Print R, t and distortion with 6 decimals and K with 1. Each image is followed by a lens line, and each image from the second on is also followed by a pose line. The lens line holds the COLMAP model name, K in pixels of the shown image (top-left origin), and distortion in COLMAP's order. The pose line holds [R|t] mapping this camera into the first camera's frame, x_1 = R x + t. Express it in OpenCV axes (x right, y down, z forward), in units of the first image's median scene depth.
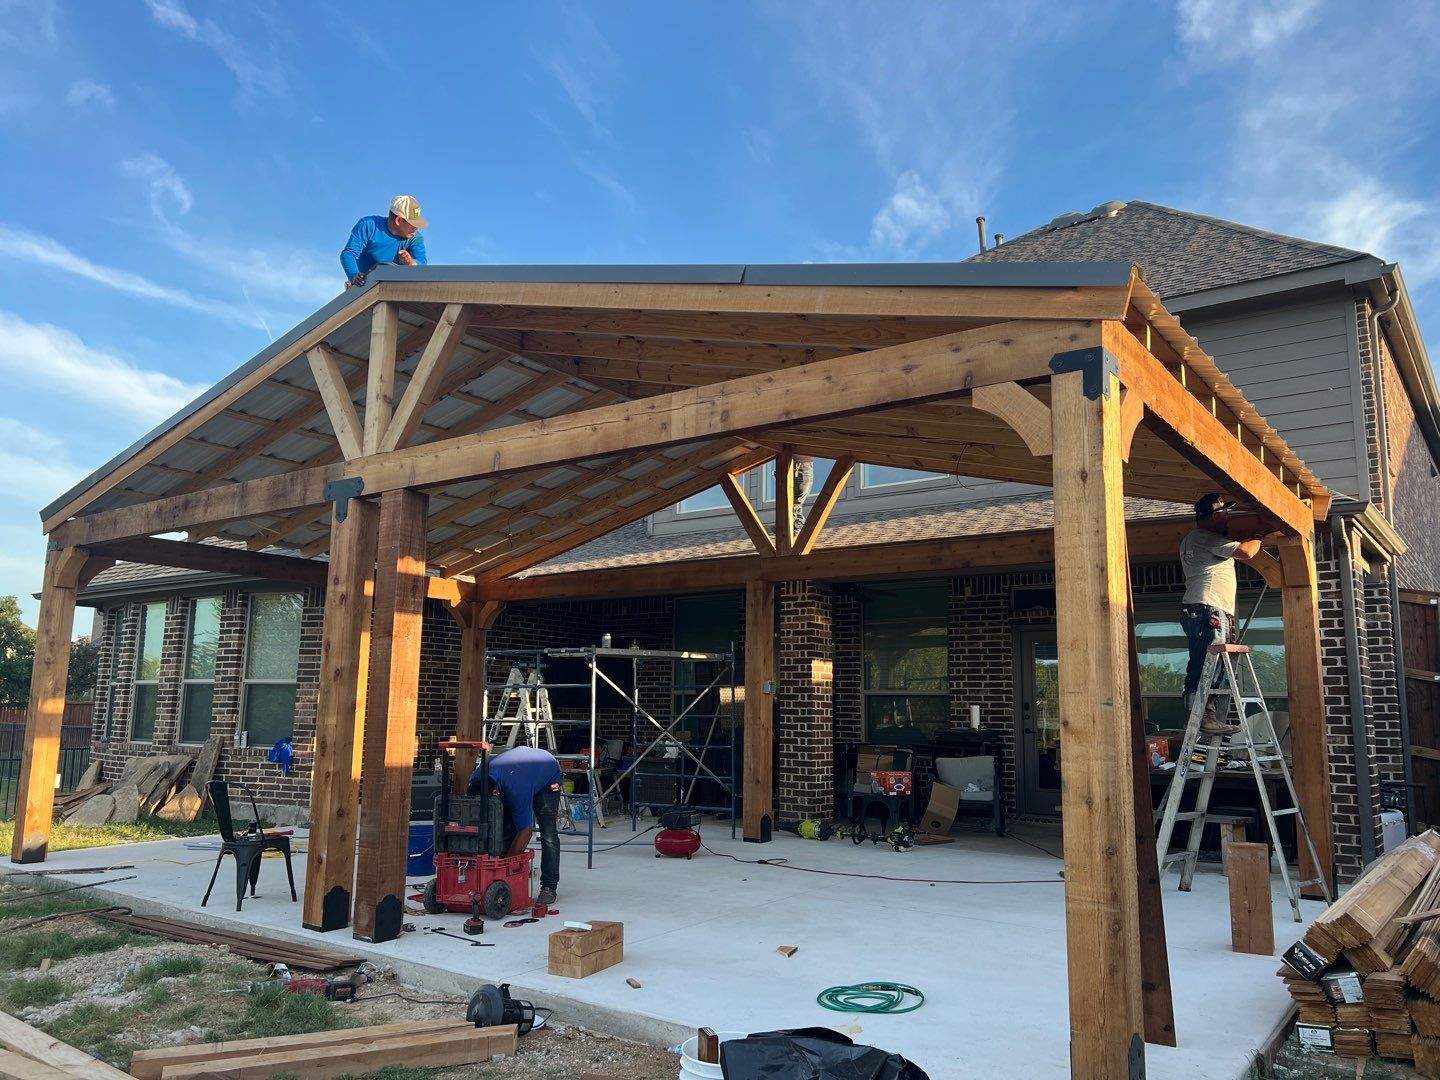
lens RADIAL K [[1082.3, 0, 713.1], [0, 1082.3, 540.0], [0, 0, 1]] dist [0.075825, -0.084656]
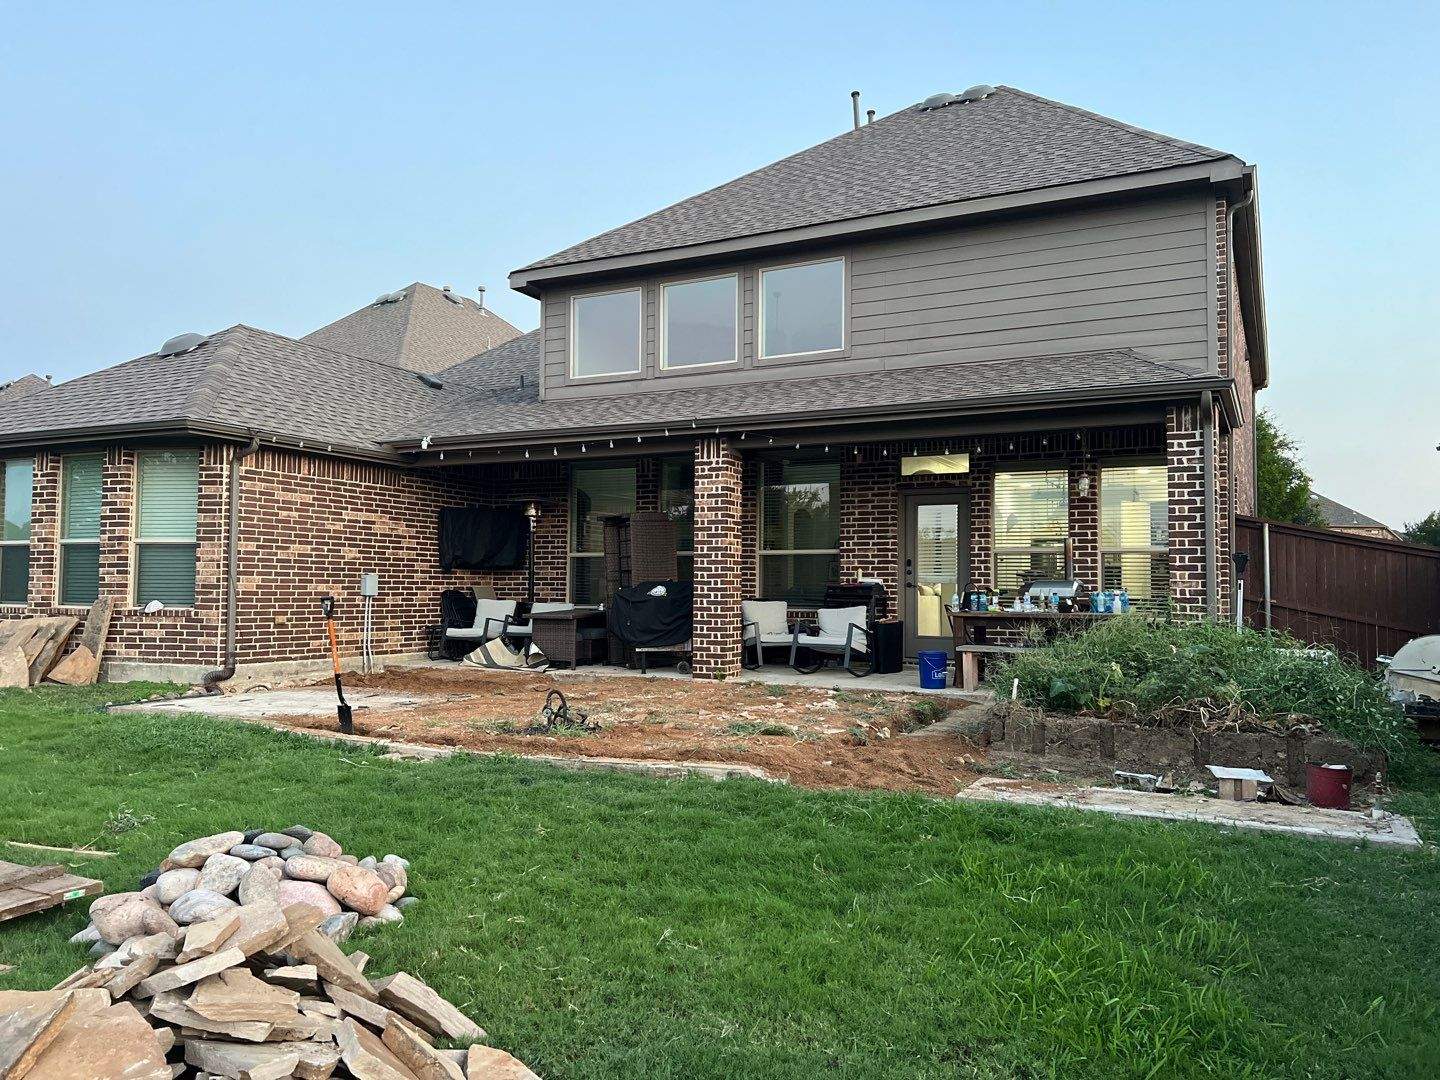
lens RADIAL K [[1082.3, 0, 712.9], [0, 1082.3, 539.0], [0, 0, 1]] dist [0.075825, -0.084656]
pose [[0.985862, -0.000391, 0.167560, -0.091672], [-0.019070, 0.993238, 0.114521, 0.006723], [-0.166472, -0.116098, 0.979188, -0.036594]]
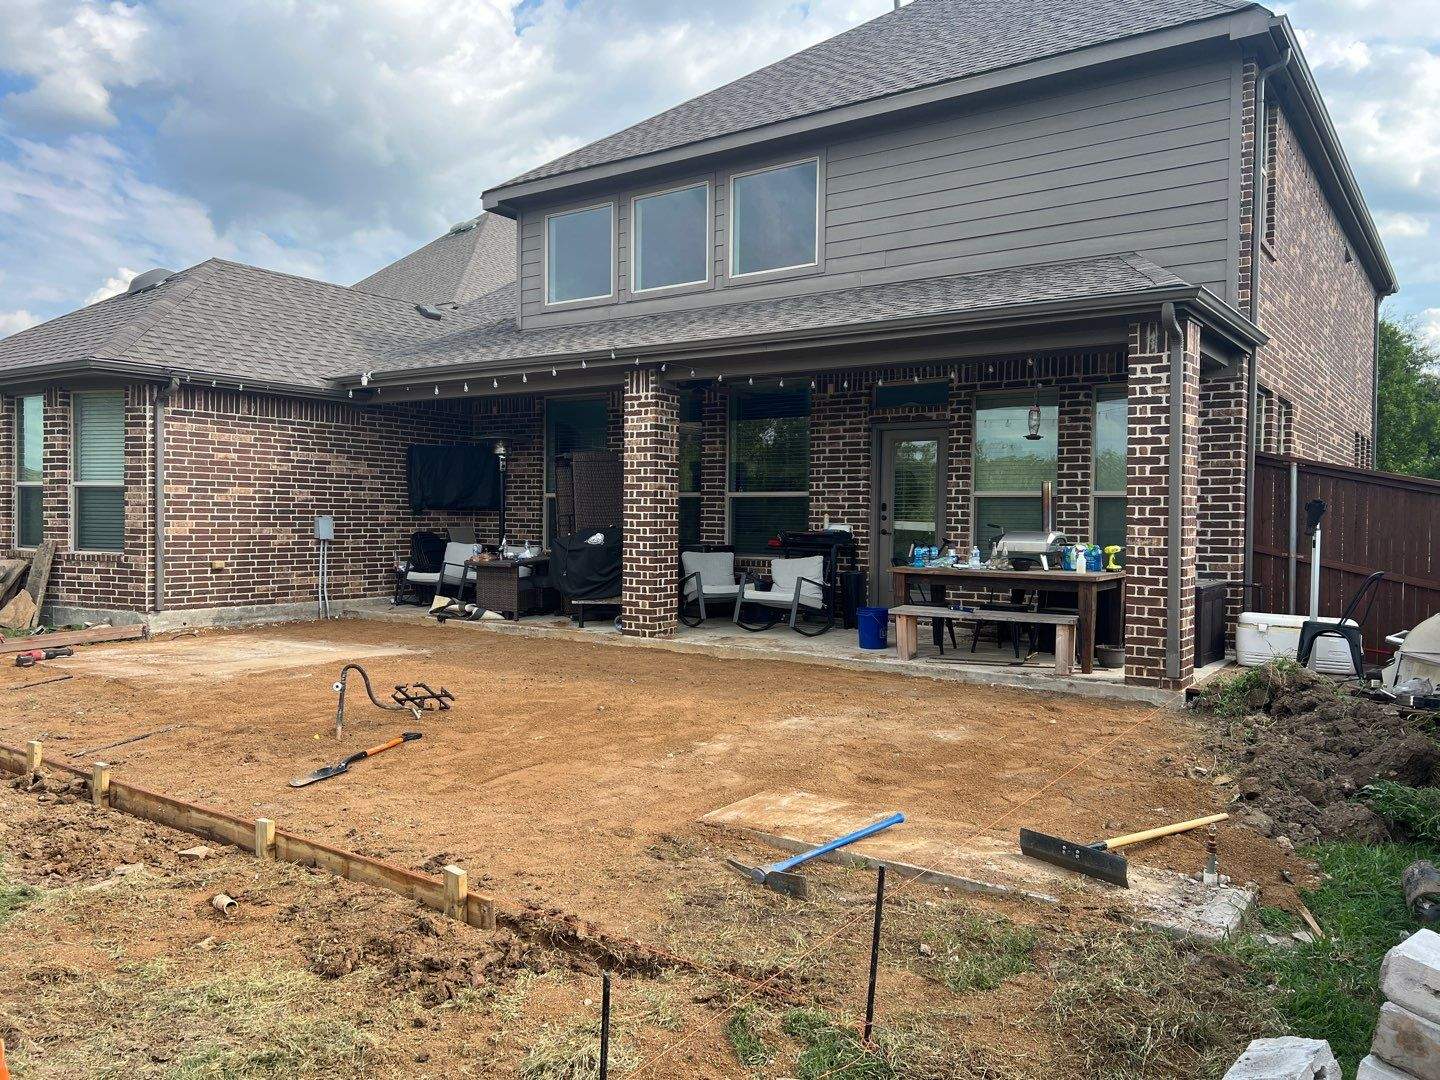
lens RADIAL K [[1082.3, 0, 697.1], [0, 1082.3, 529.2], [0, 0, 1]] dist [0.075825, -0.084656]
pose [[0.999897, -0.005439, 0.013283, 0.108097], [0.003025, 0.984496, 0.175382, 0.001429], [-0.014031, -0.175324, 0.984411, 0.046077]]
